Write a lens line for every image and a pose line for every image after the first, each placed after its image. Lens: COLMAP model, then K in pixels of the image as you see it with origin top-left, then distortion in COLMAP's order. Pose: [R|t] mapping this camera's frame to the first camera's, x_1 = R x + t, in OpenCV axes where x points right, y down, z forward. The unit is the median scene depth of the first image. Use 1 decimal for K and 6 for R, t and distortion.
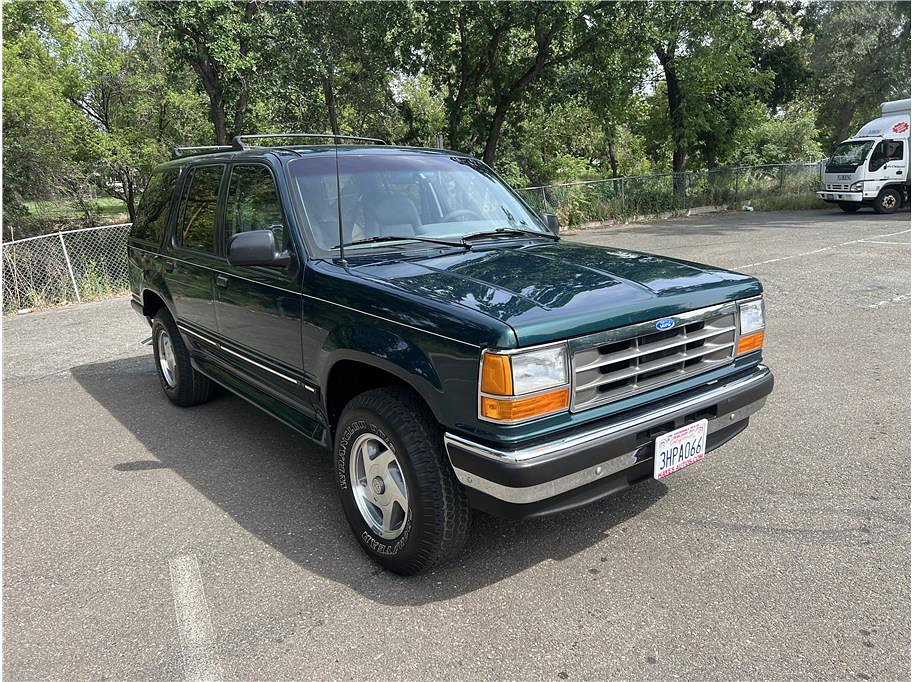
lens RADIAL K [[694.4, 0, 462.3], [0, 694.4, 341.9], [0, 0, 1]] dist [0.054677, -0.054369]
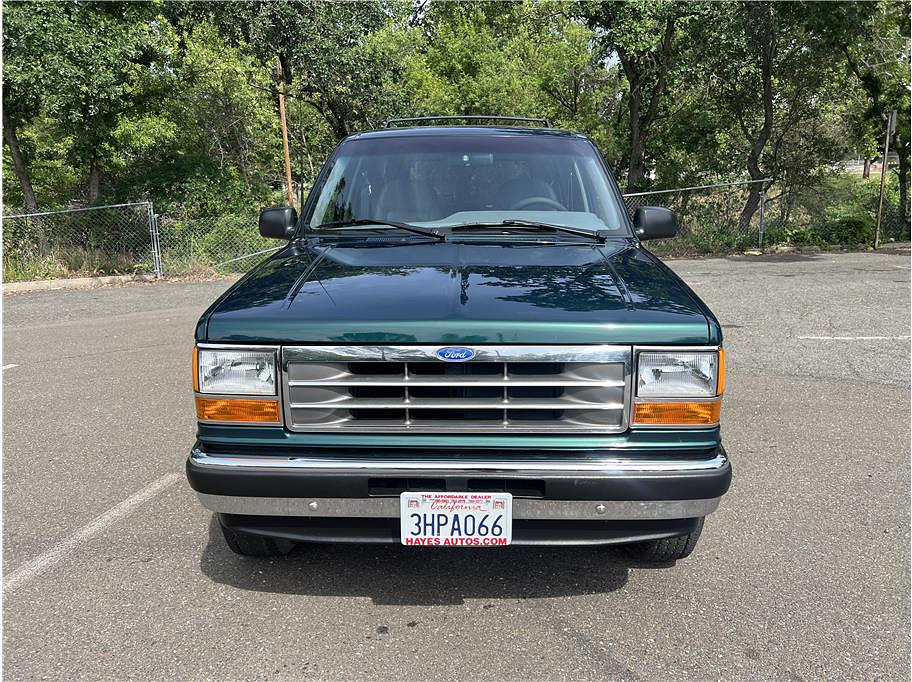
lens RADIAL K [[694.4, 0, 462.3], [0, 694.4, 341.9], [0, 0, 1]] dist [0.054677, -0.054369]
pose [[0.767447, 0.172782, -0.617392, 0.747600], [-0.160147, 0.984136, 0.076348, -0.095961], [0.620789, 0.040281, 0.782942, 0.398514]]
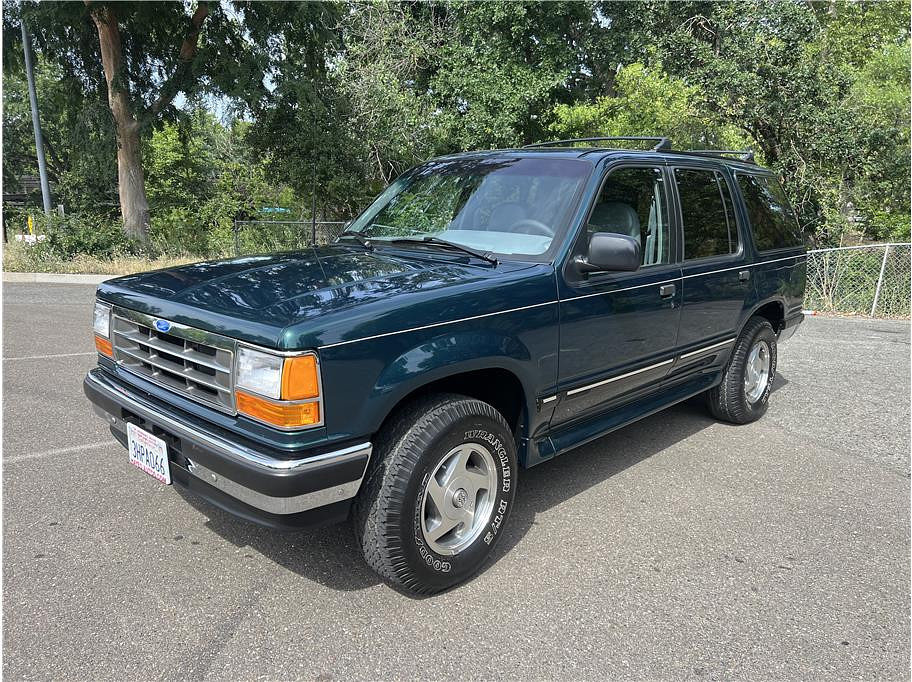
lens RADIAL K [[694.4, 0, 462.3], [0, 694.4, 341.9], [0, 0, 1]] dist [0.054677, -0.054369]
pose [[0.125067, 0.223899, -0.966555, 1.276266], [-0.236539, 0.952841, 0.190115, -0.286028], [0.963539, 0.204850, 0.172129, 1.216314]]
